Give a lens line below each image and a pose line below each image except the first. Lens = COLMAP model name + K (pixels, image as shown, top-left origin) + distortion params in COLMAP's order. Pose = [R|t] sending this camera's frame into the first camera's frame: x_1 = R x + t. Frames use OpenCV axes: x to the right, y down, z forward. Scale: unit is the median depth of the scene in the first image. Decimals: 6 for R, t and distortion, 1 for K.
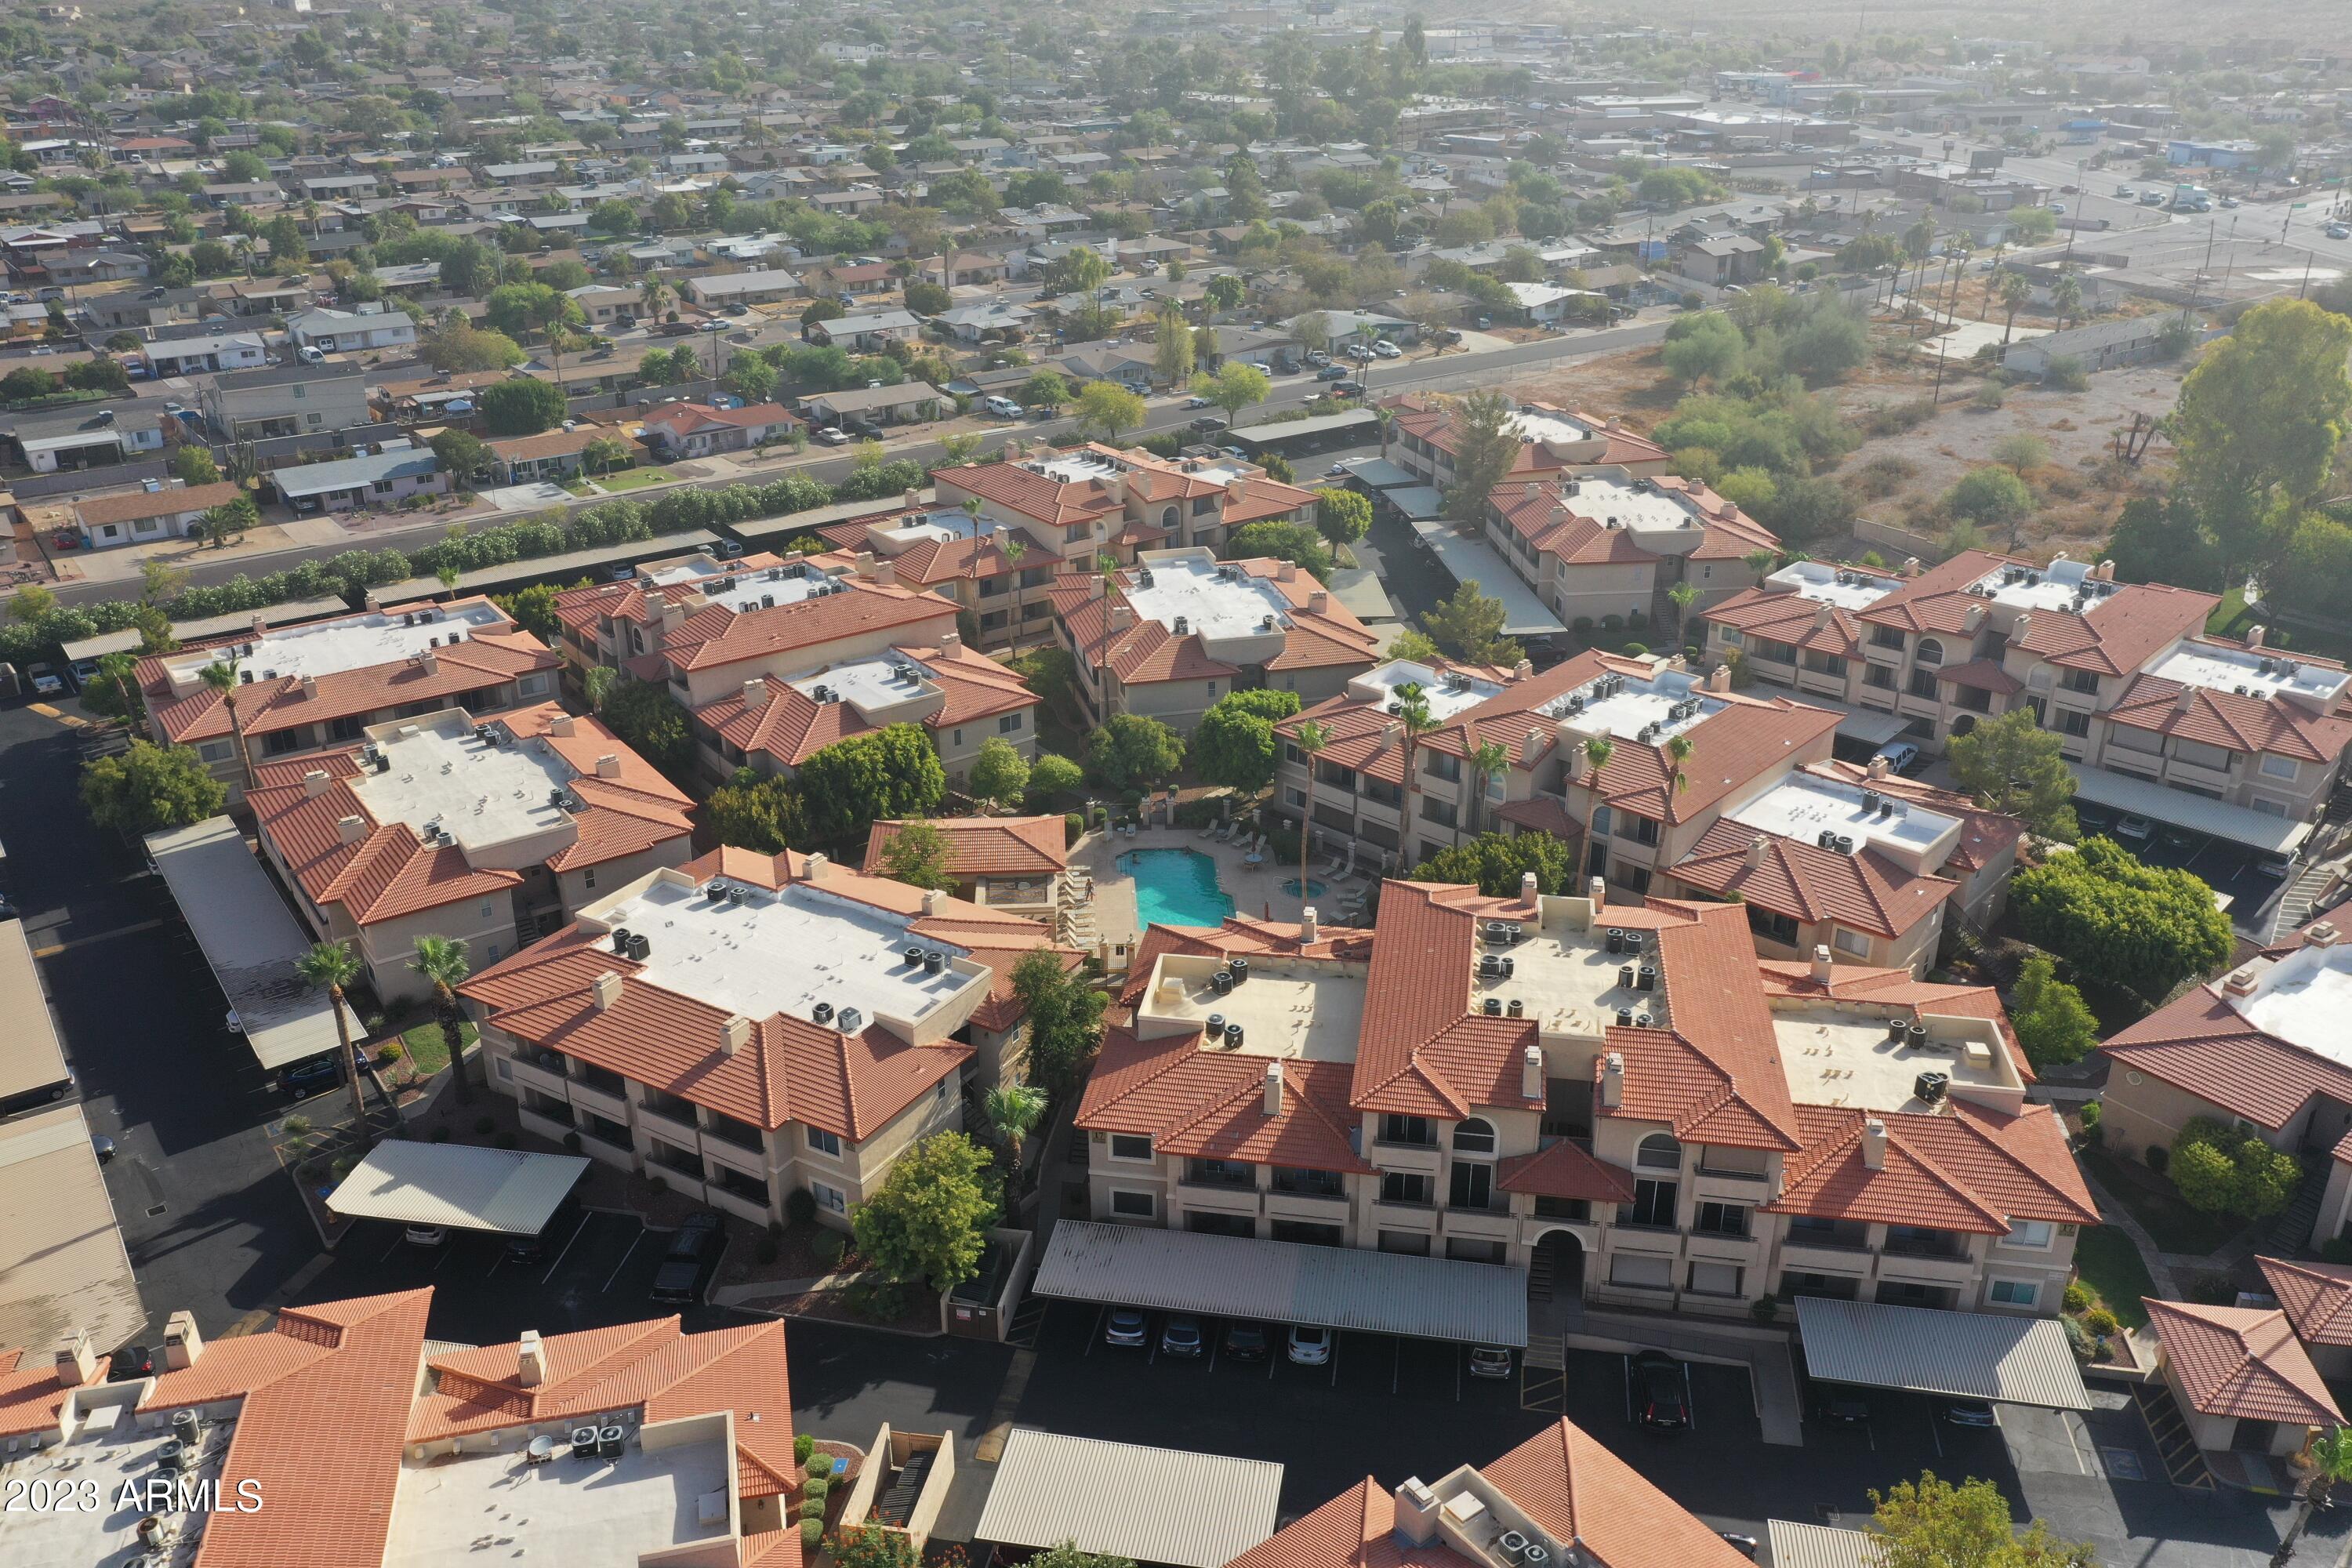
lens RADIAL K [[1878.7, 0, 1173.1], [0, 1878.7, 788.6], [0, 0, 1]] dist [0.015367, 0.000803]
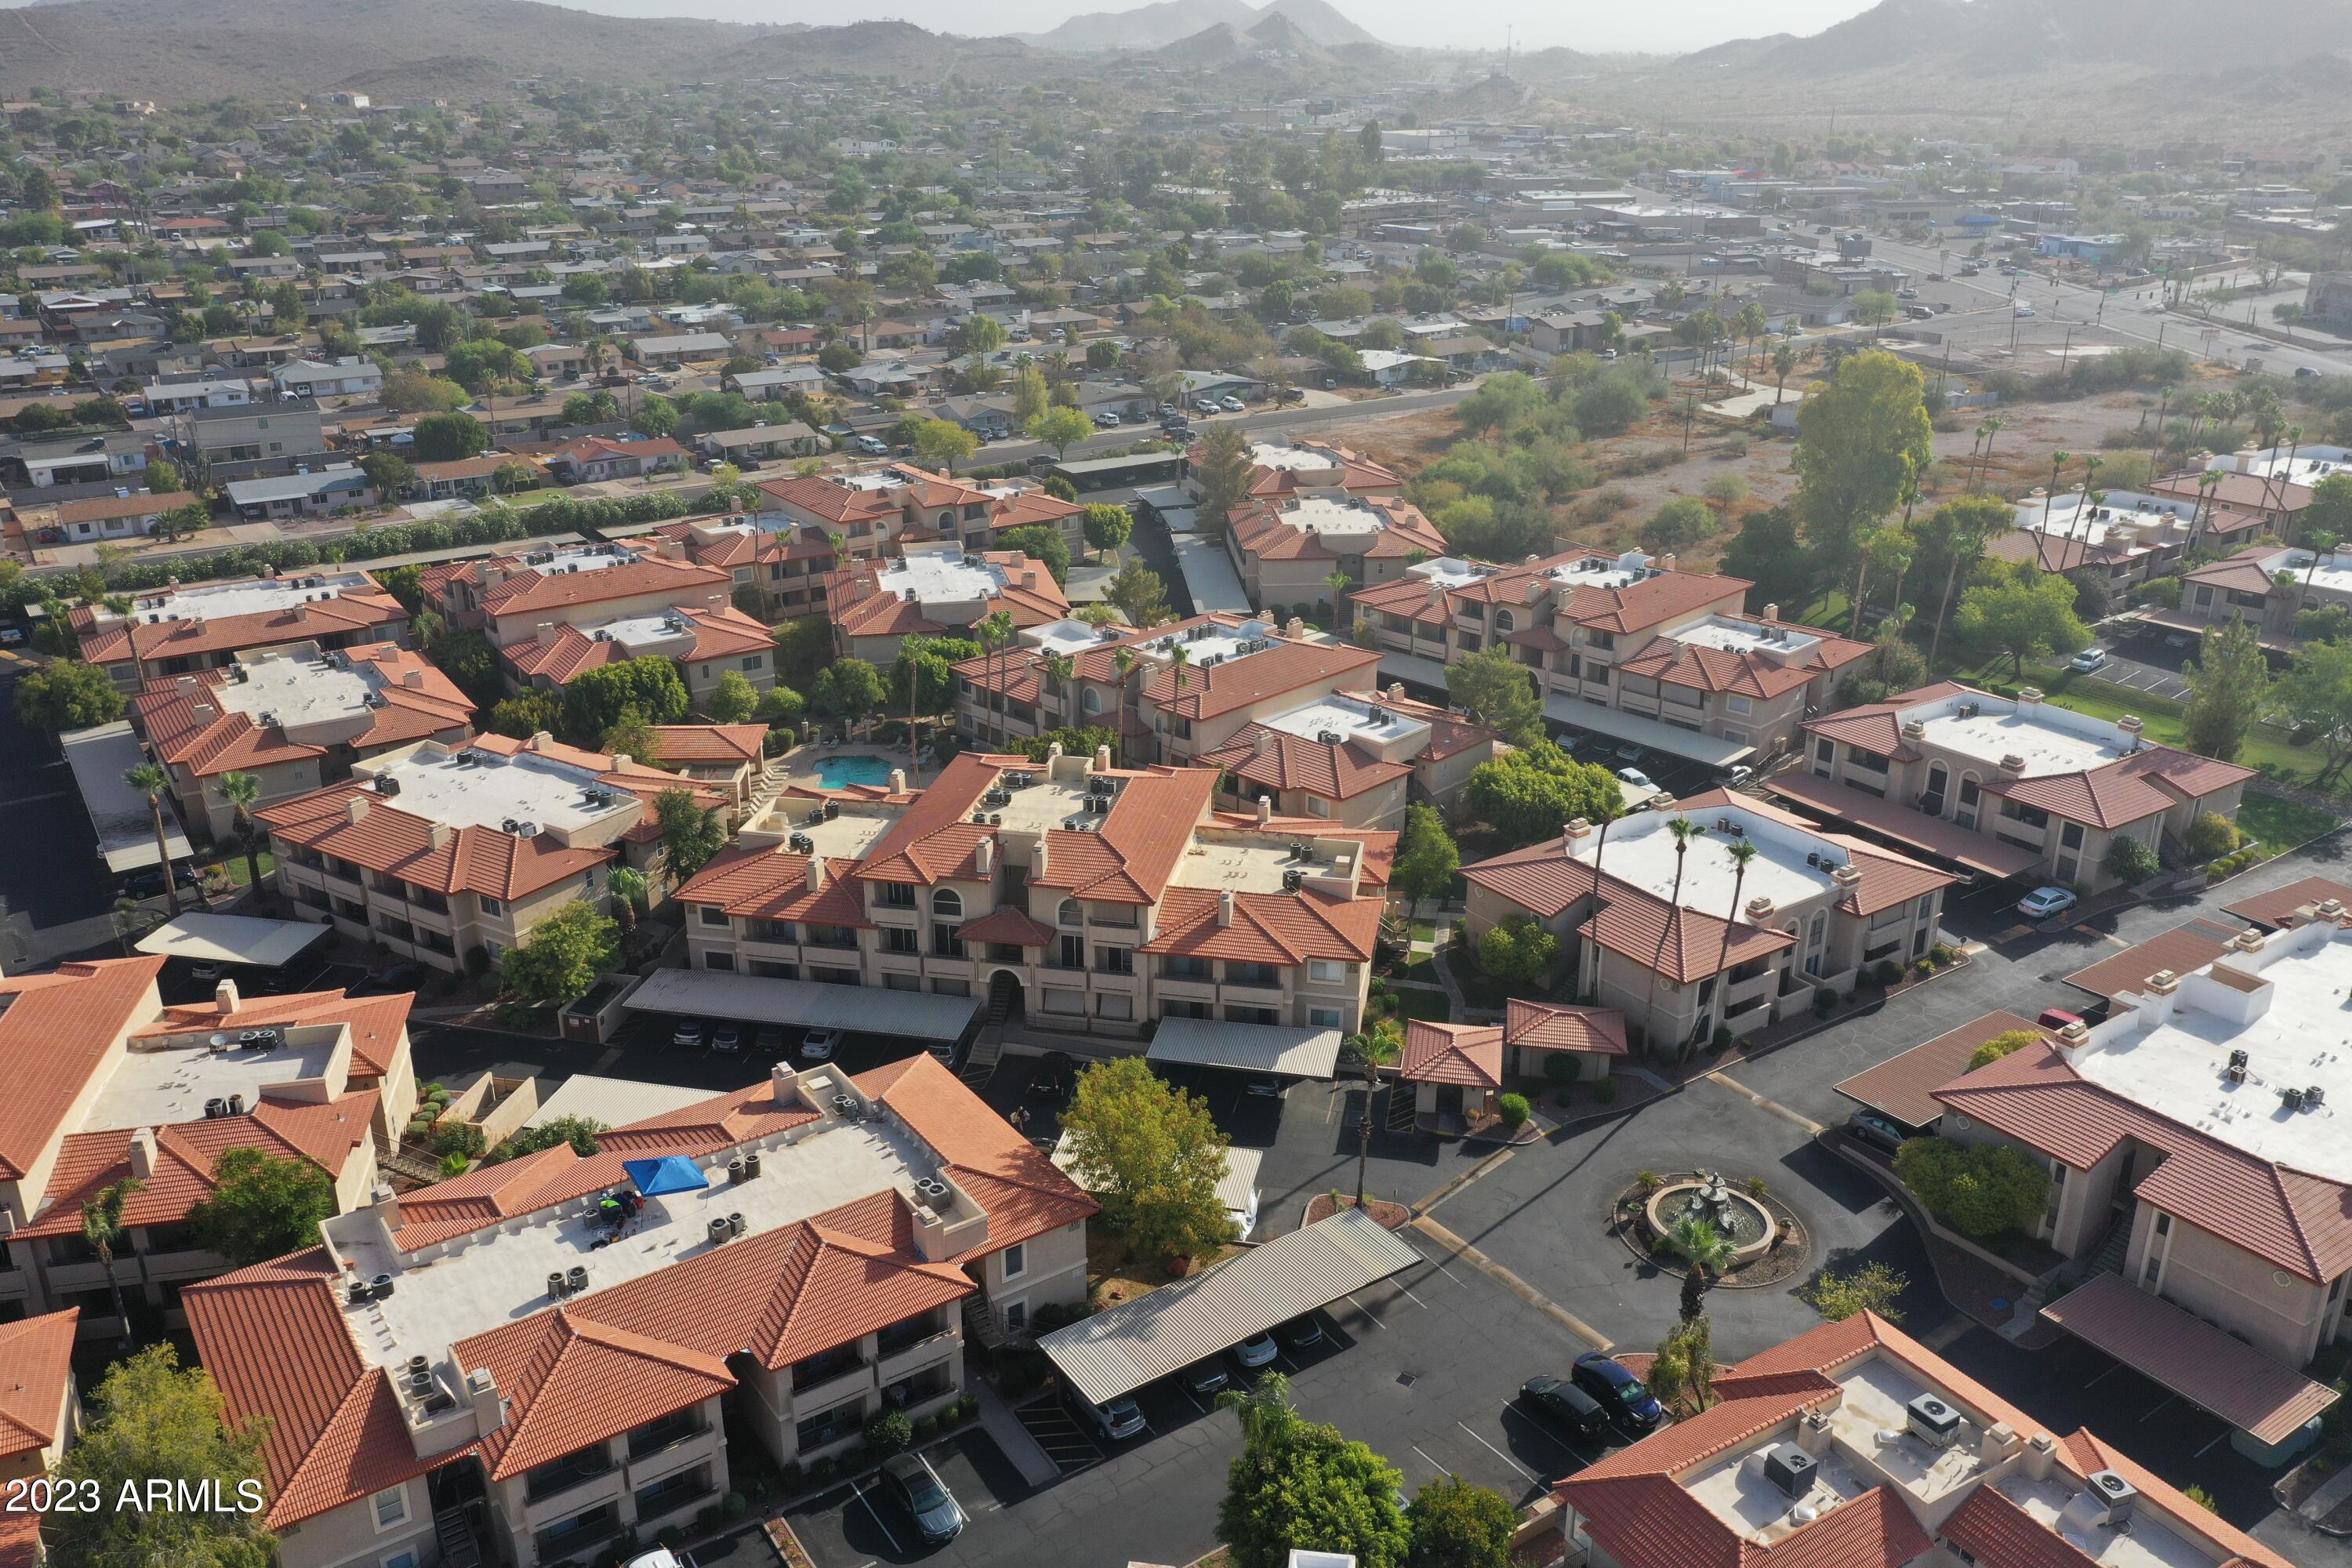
lens RADIAL K [[1878.7, 0, 1178.1], [0, 1878.7, 781.9], [0, 0, 1]] dist [0.015367, 0.000803]
pose [[0.999594, 0.014025, -0.024812, 0.200465], [-0.015228, 0.998684, -0.048972, 0.088634], [0.024092, 0.049330, 0.998492, -0.213704]]
